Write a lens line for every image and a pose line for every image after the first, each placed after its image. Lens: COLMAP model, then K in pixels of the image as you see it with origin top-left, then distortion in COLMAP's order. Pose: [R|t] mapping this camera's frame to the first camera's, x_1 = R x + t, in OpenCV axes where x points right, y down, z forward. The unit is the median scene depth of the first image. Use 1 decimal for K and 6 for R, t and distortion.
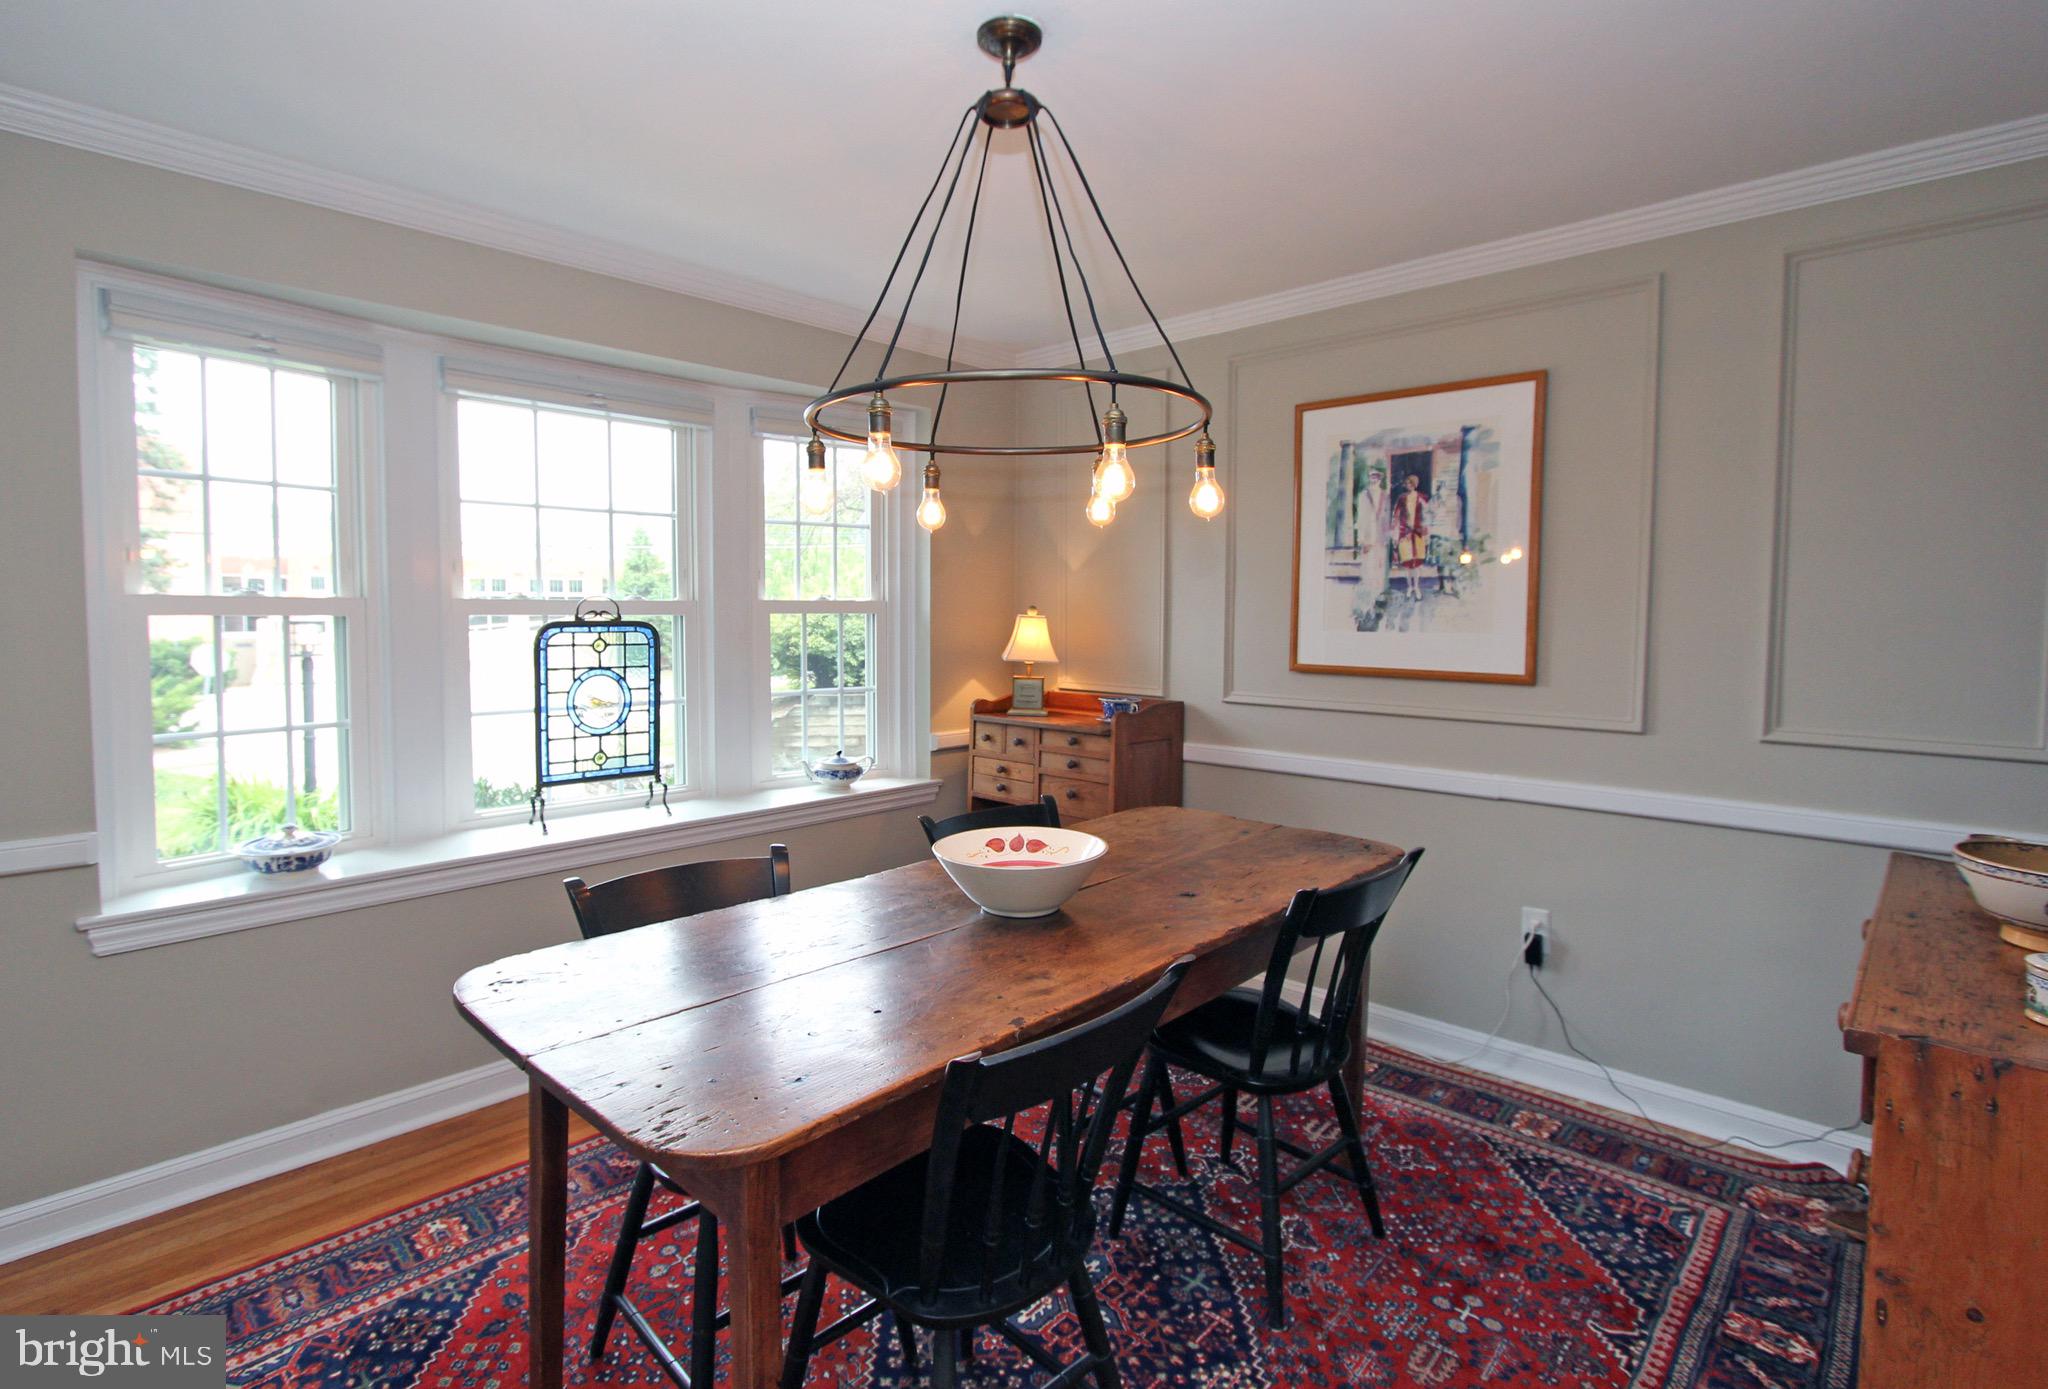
lens RADIAL K [[995.1, 0, 967.3], [0, 995.1, 666.8], [0, 0, 1]] dist [-0.017835, 0.000818]
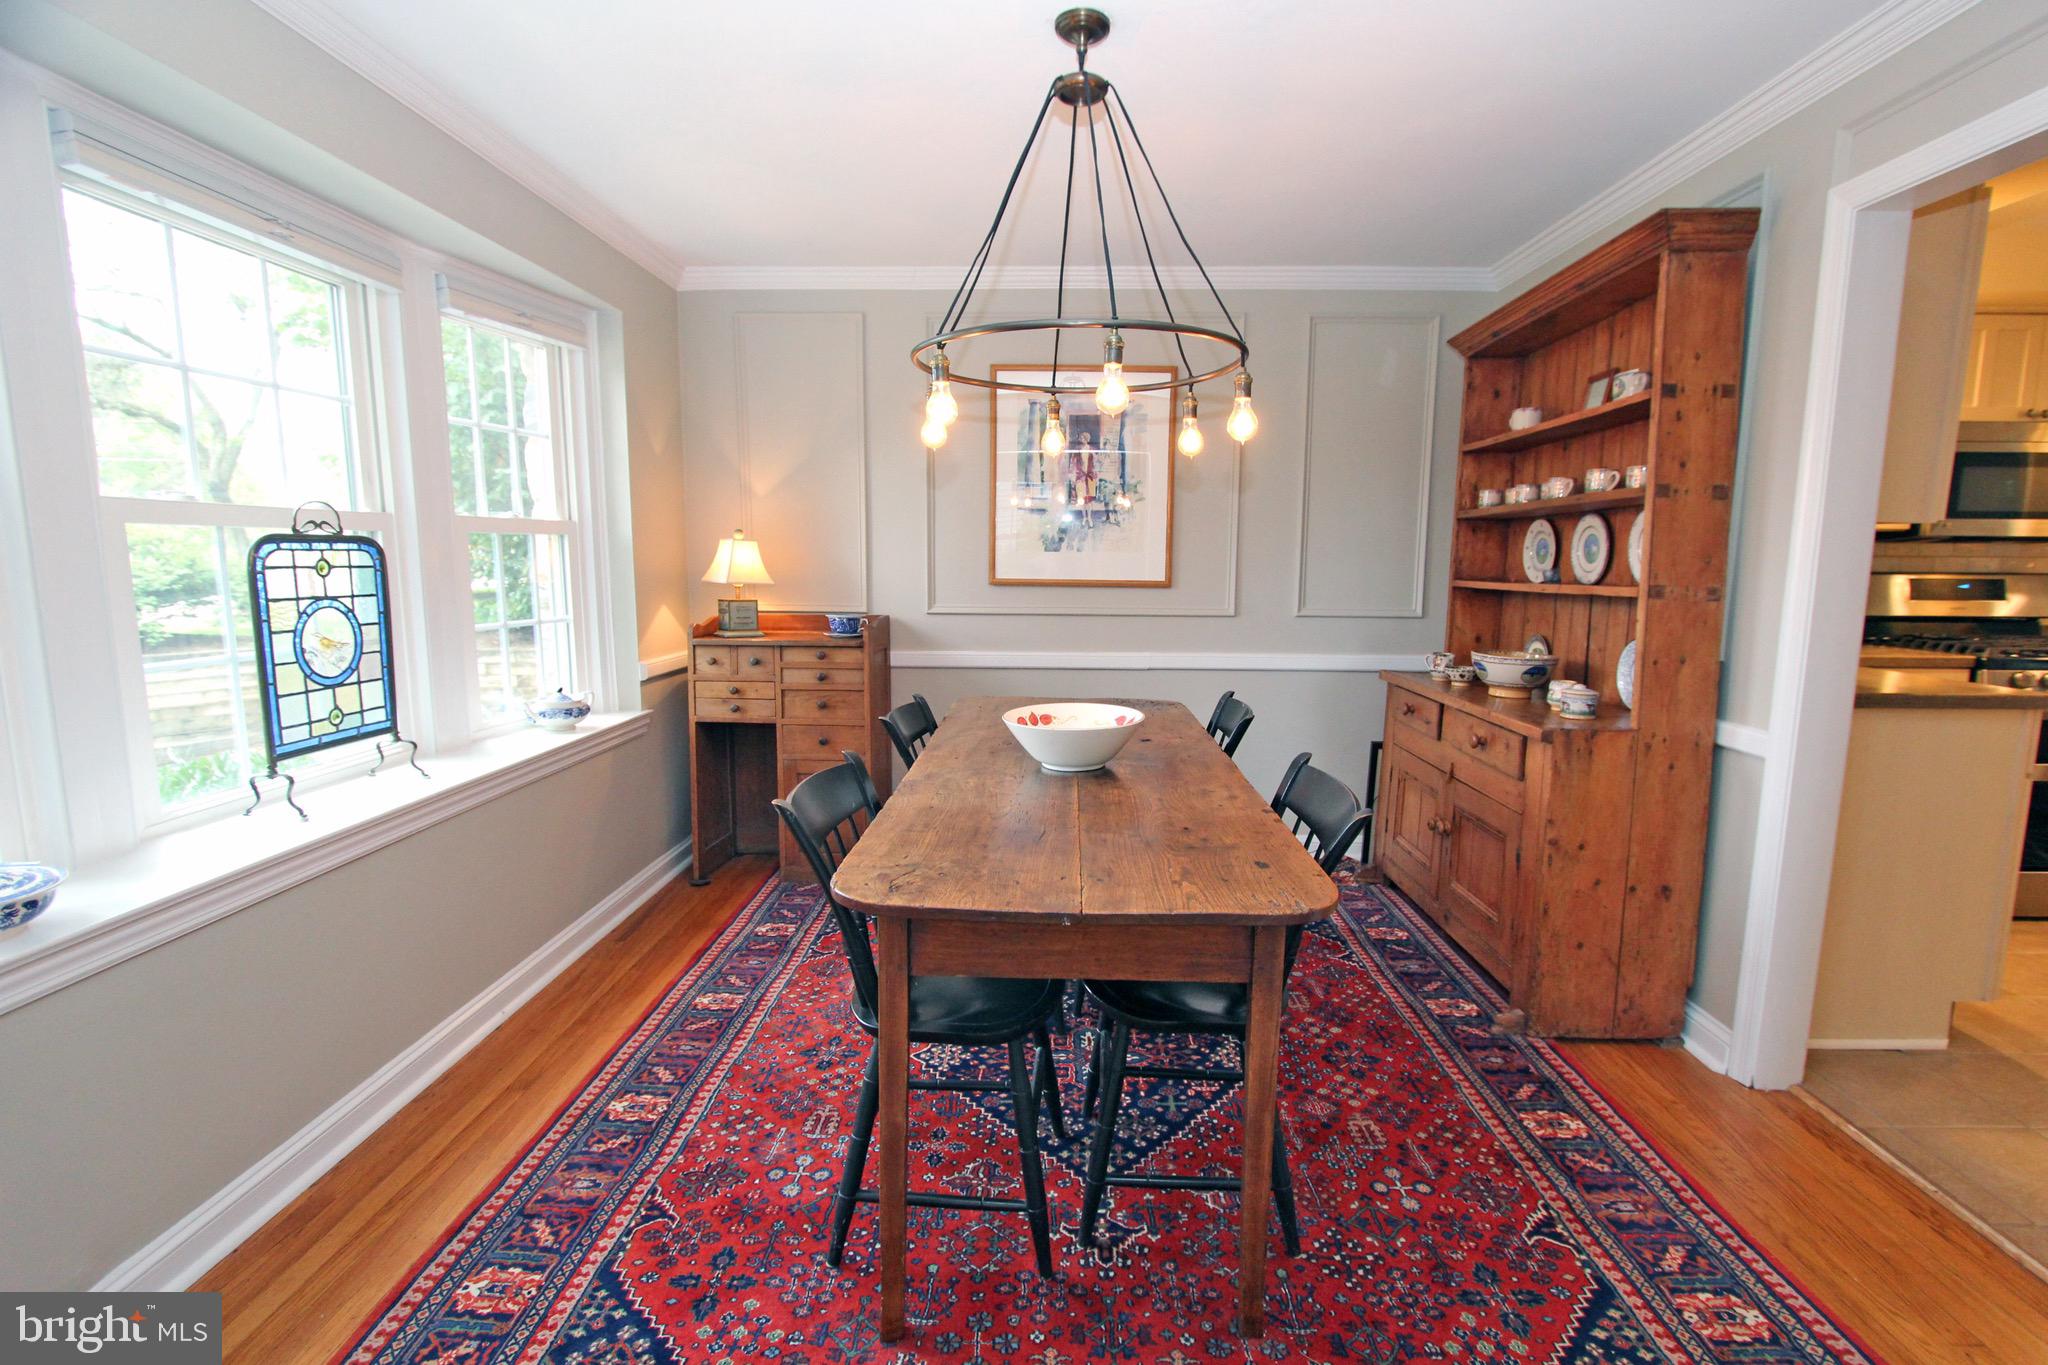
lens RADIAL K [[940.2, 0, 1026.8], [0, 940.2, 686.3], [0, 0, 1]] dist [-0.017714, 0.000124]
pose [[0.730506, -0.092948, 0.676552, -0.467643], [0.034057, 0.994420, 0.099846, 0.015592], [-0.682057, -0.049897, 0.729595, 0.116049]]
